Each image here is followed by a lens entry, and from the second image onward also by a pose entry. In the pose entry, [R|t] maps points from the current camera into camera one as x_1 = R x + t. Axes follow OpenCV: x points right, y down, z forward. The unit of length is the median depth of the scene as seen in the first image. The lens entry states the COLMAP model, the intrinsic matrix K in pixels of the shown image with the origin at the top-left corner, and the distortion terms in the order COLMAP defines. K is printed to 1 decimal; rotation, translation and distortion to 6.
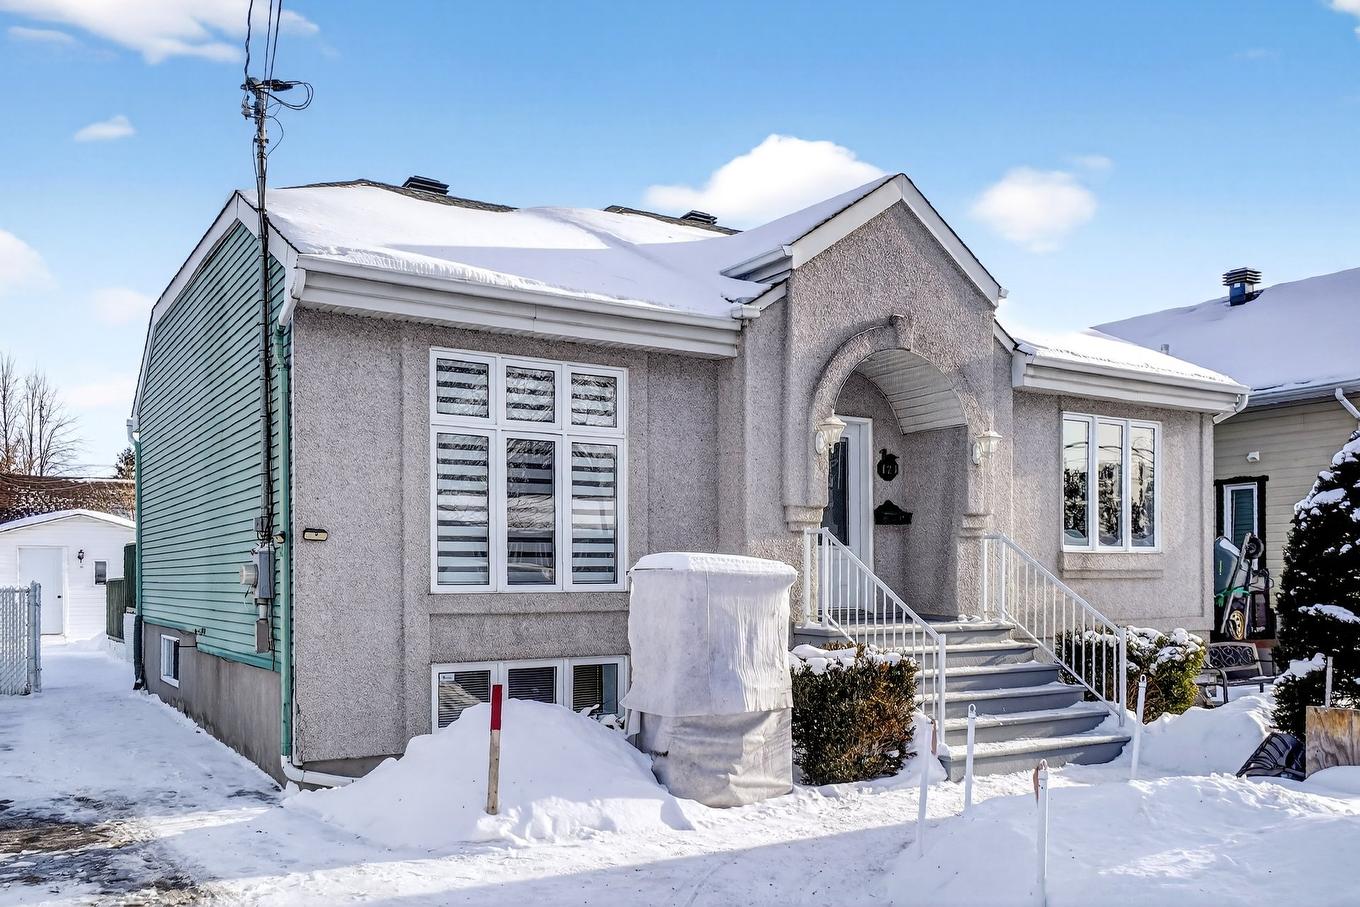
lens RADIAL K [[1131.2, 0, 748.3], [0, 1131.2, 528.3], [0, 0, 1]] dist [0.035747, -0.005071]
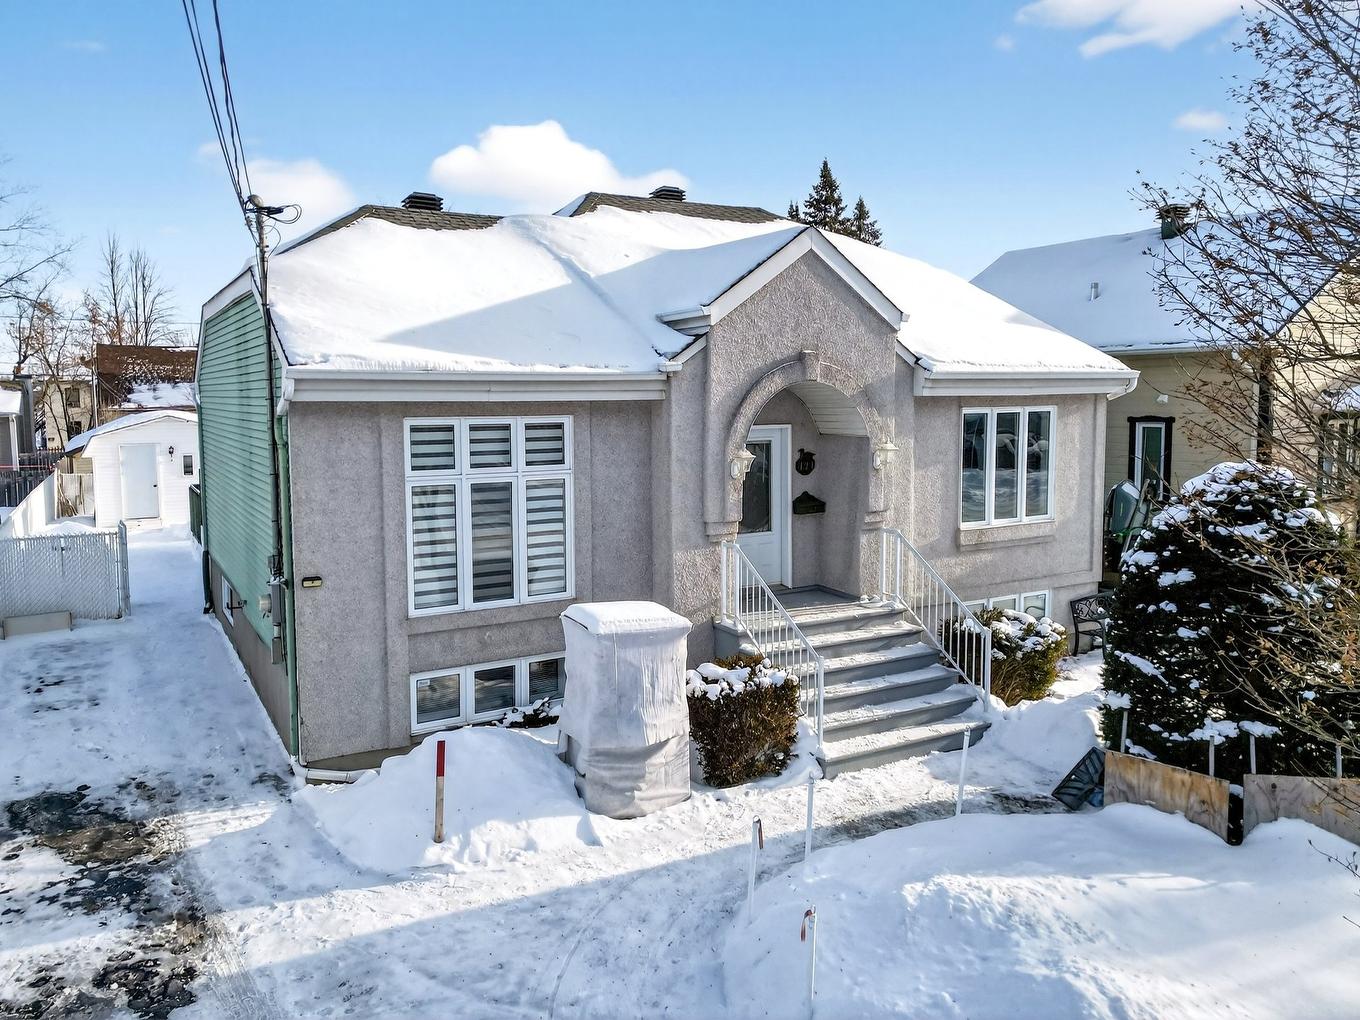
lens RADIAL K [[982.6, 0, 681.2], [0, 982.6, 474.7], [0, 0, 1]] dist [0.099891, -0.103048]
pose [[0.997831, 0.000354, -0.065830, 0.087241], [0.005052, 0.996624, 0.081945, -0.181413], [0.065637, -0.082100, 0.994460, -0.046150]]
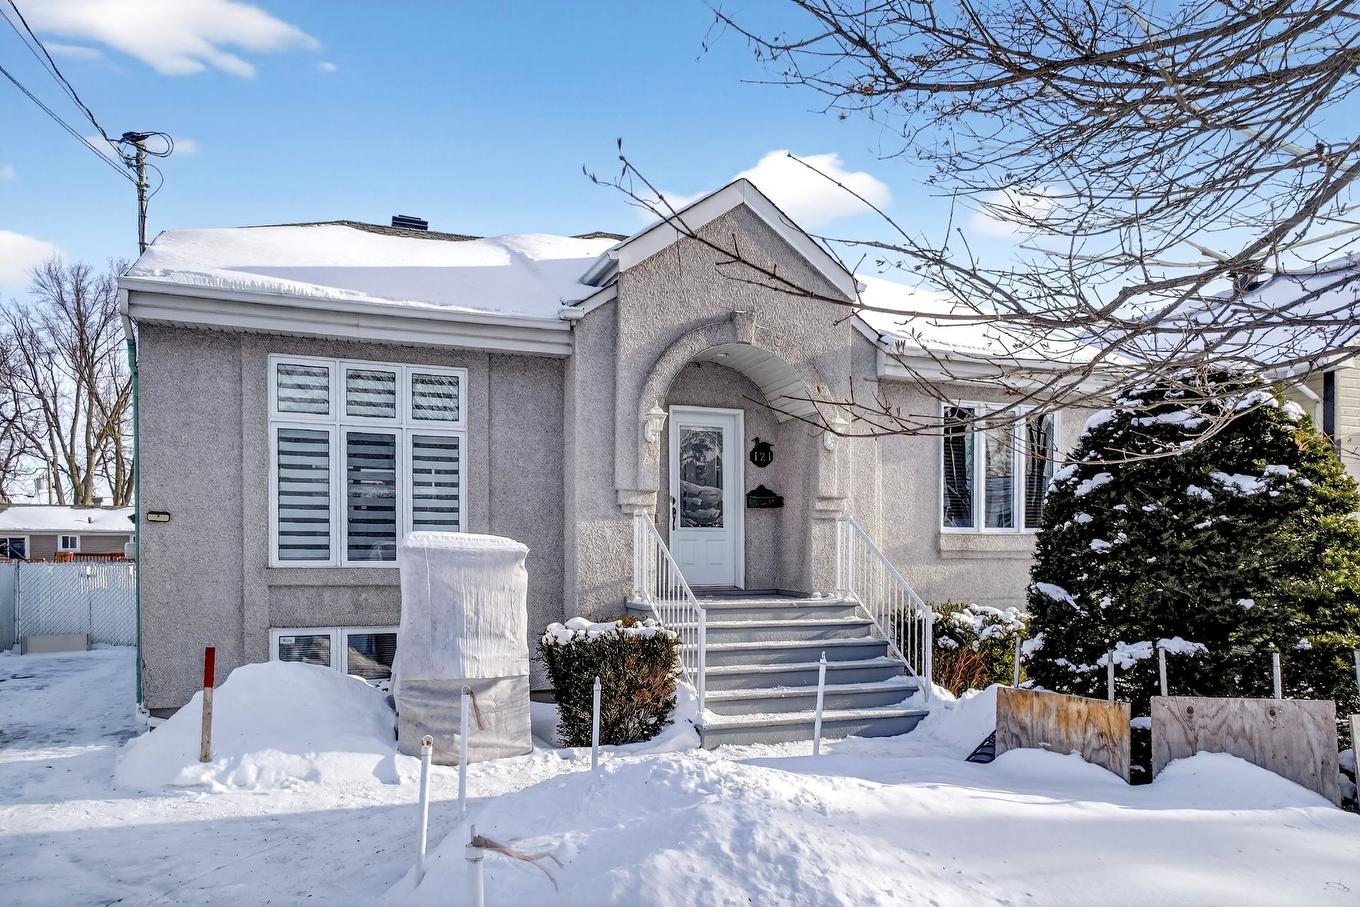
lens RADIAL K [[964.2, 0, 657.1], [0, 964.2, 536.0], [0, 0, 1]] dist [0.005910, 0.003128]
pose [[0.980928, 0.000496, -0.194369, 0.291867], [0.003555, 0.999784, 0.020491, 0.006427], [0.194337, -0.020791, 0.980714, 0.108241]]
